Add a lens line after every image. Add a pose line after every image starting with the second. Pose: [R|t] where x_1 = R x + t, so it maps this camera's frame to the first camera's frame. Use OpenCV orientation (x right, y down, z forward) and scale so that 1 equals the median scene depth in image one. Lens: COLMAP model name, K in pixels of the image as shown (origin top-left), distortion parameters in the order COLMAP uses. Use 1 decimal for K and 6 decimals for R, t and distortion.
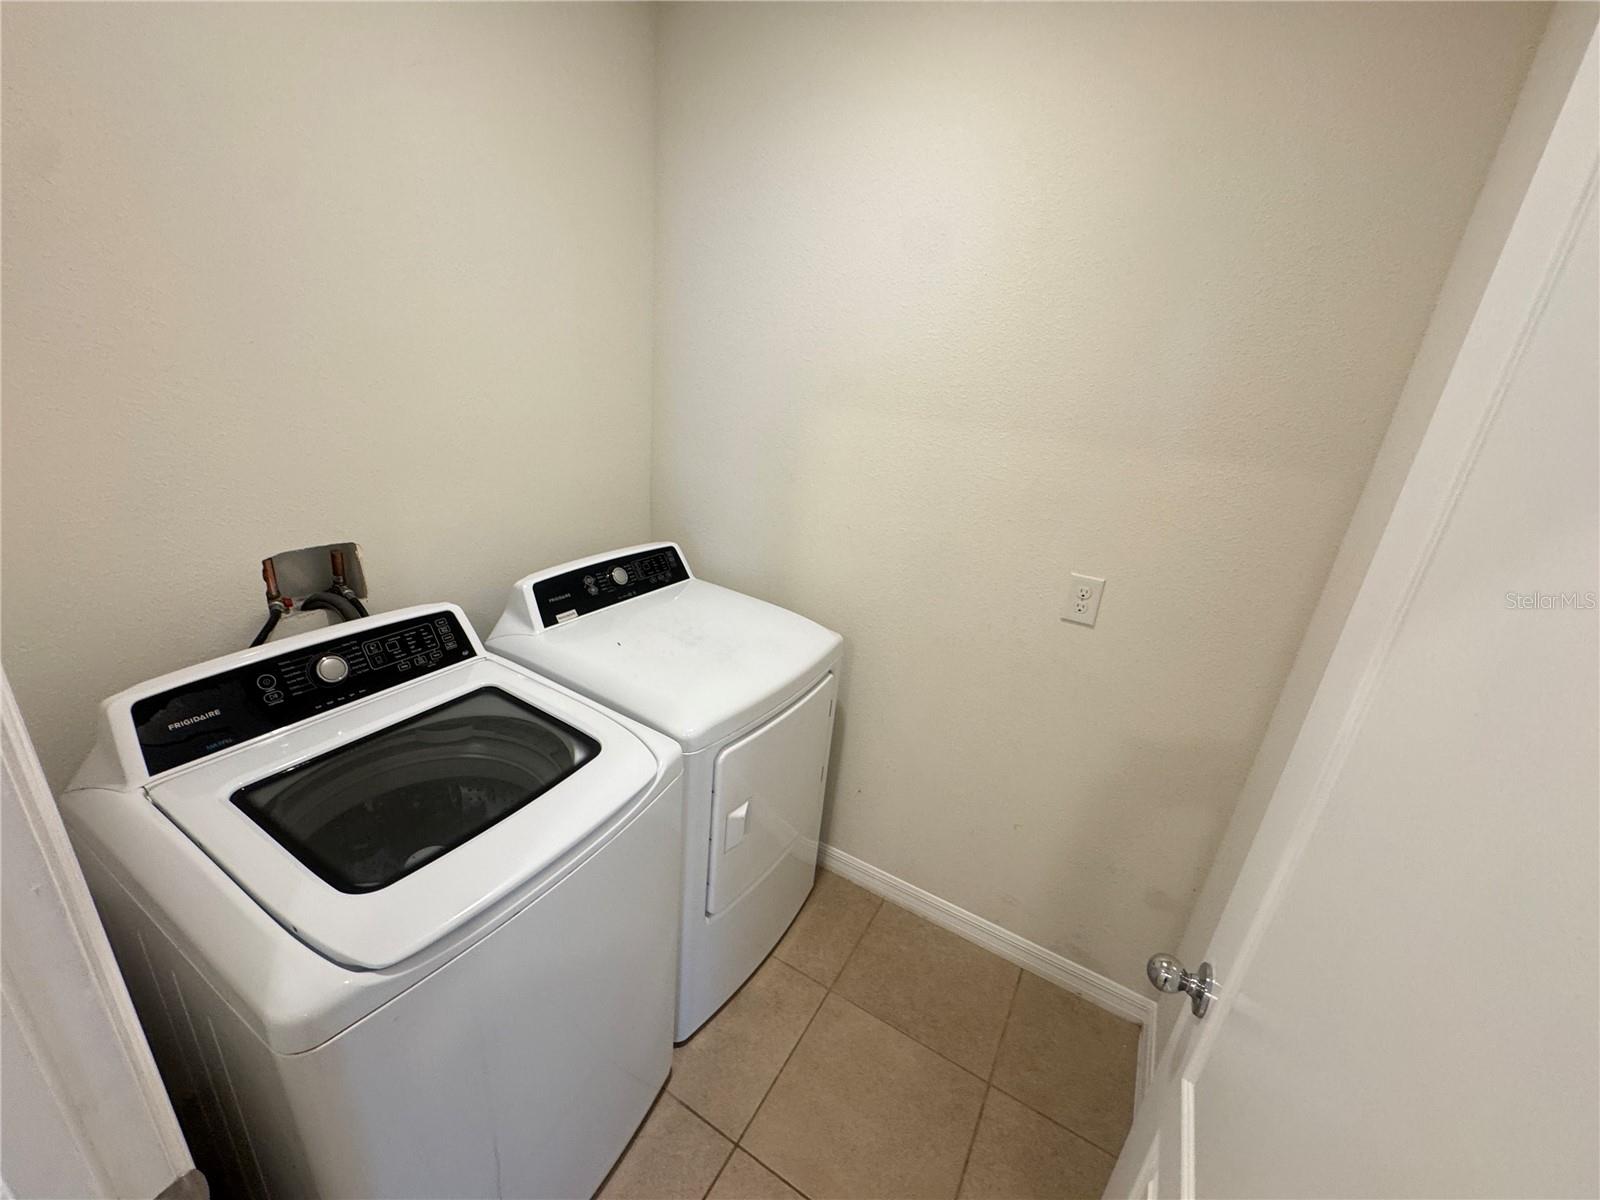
lens RADIAL K [[641.7, 0, 800.0], [0, 641.7, 600.0], [0, 0, 1]] dist [-0.001530, -0.000173]
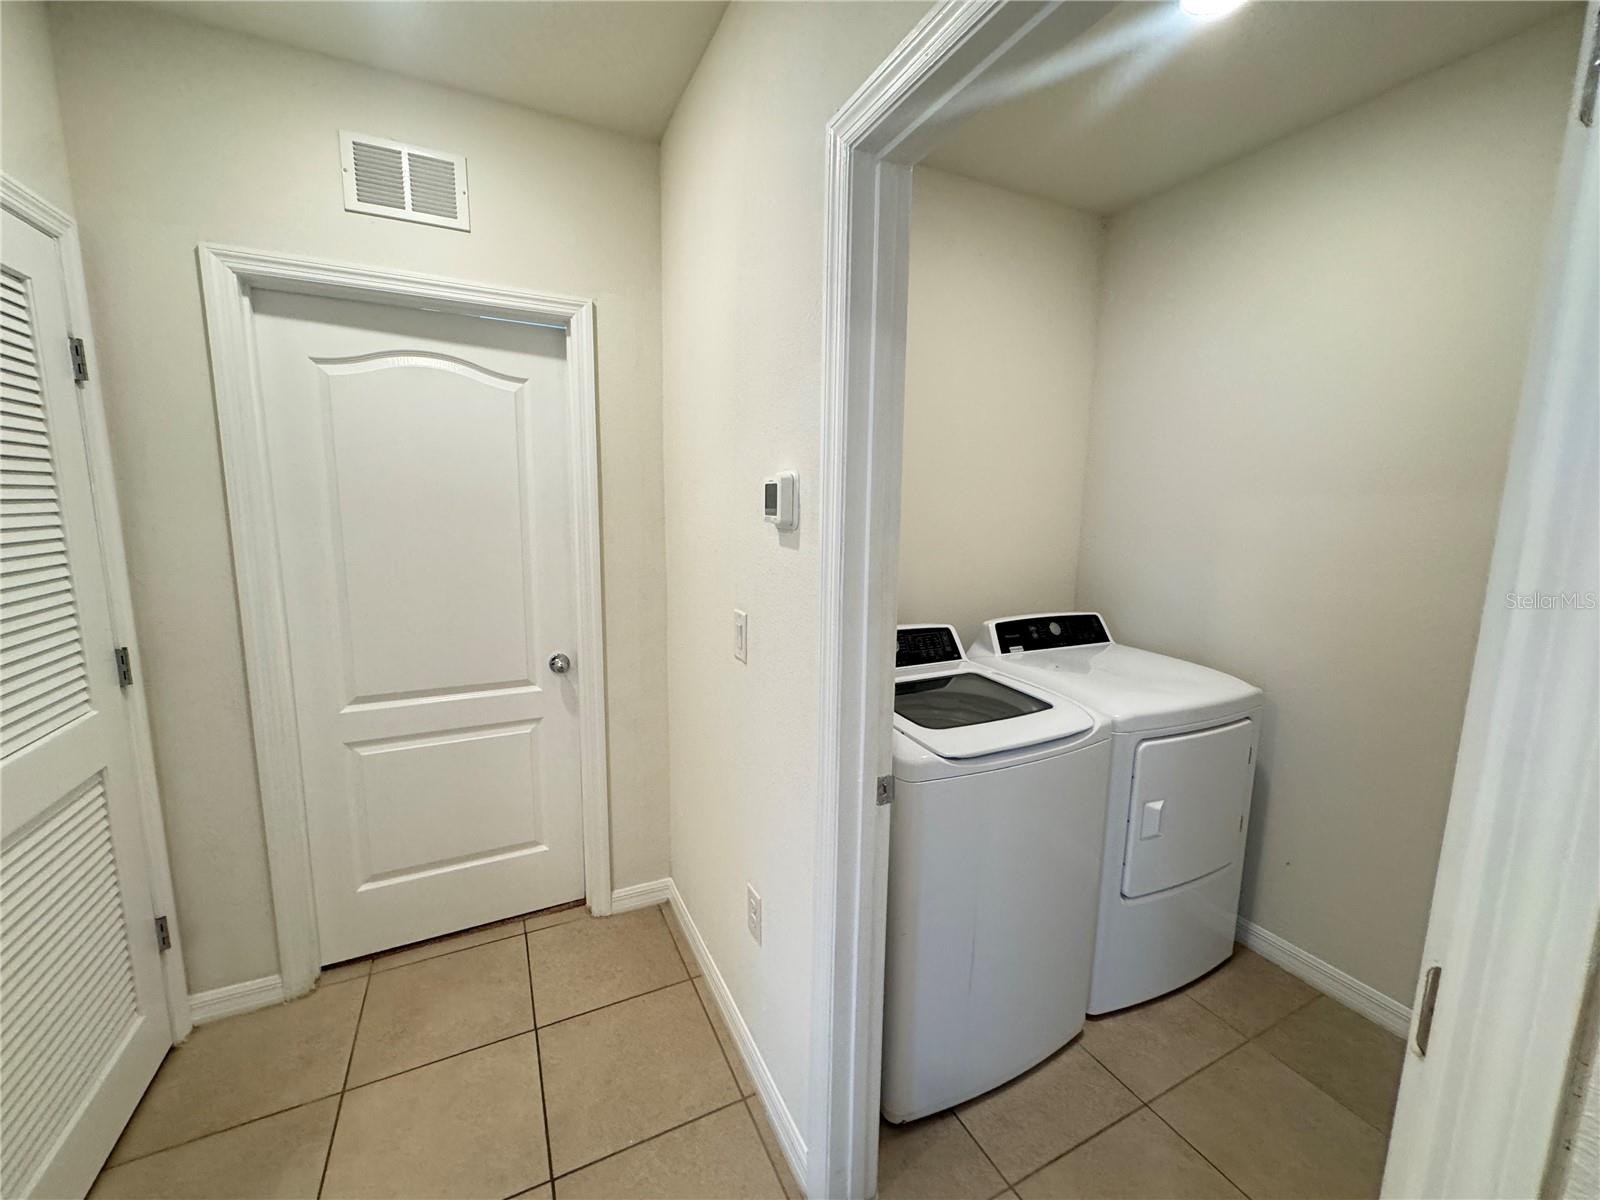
lens RADIAL K [[641.7, 0, 800.0], [0, 641.7, 600.0], [0, 0, 1]] dist [-0.001530, -0.000173]
pose [[0.834897, 0.000994, -0.550405, 0.011327], [-0.138011, 0.968430, -0.207597, 0.282283], [0.532823, 0.249284, 0.808677, -0.414074]]
